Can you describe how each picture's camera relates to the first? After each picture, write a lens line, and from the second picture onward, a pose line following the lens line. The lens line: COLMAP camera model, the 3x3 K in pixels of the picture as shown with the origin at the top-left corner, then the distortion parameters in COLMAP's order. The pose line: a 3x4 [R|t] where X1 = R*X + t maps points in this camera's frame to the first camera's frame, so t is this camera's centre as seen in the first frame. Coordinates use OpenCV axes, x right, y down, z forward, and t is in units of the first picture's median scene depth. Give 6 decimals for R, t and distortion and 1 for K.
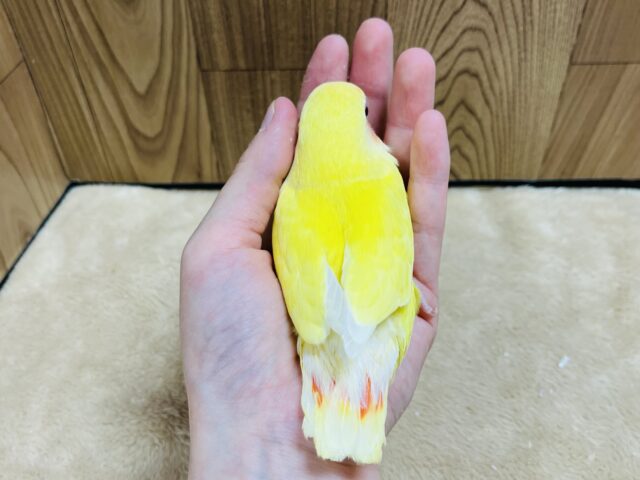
lens RADIAL K [[670.9, 0, 309.8], [0, 670.9, 240.6], [0, 0, 1]] dist [-0.012956, 0.000000]
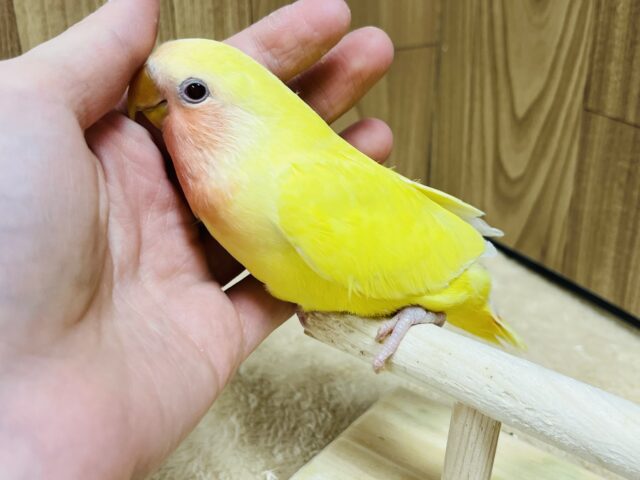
lens RADIAL K [[796.7, 0, 308.7], [0, 796.7, 225.6], [0, 0, 1]] dist [-0.000722, 0.000000]
pose [[0.551339, 0.395320, -0.734675, 0.383535], [-0.590764, 0.806792, -0.009215, 0.047141], [0.589087, 0.439100, 0.678357, 0.259192]]
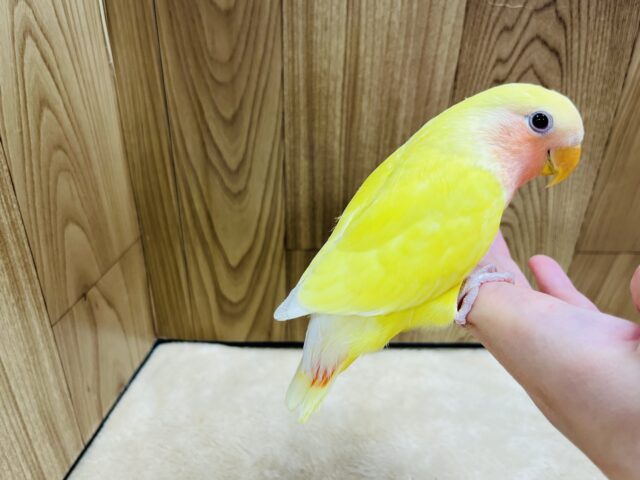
lens RADIAL K [[531.4, 0, 321.8], [0, 531.4, 237.0], [0, 0, 1]] dist [0.015411, -0.037270]
pose [[0.997445, 0.028776, 0.065383, -0.160951], [-0.009256, 0.959622, -0.281142, -0.000322], [-0.070834, 0.279818, 0.957436, 0.046529]]
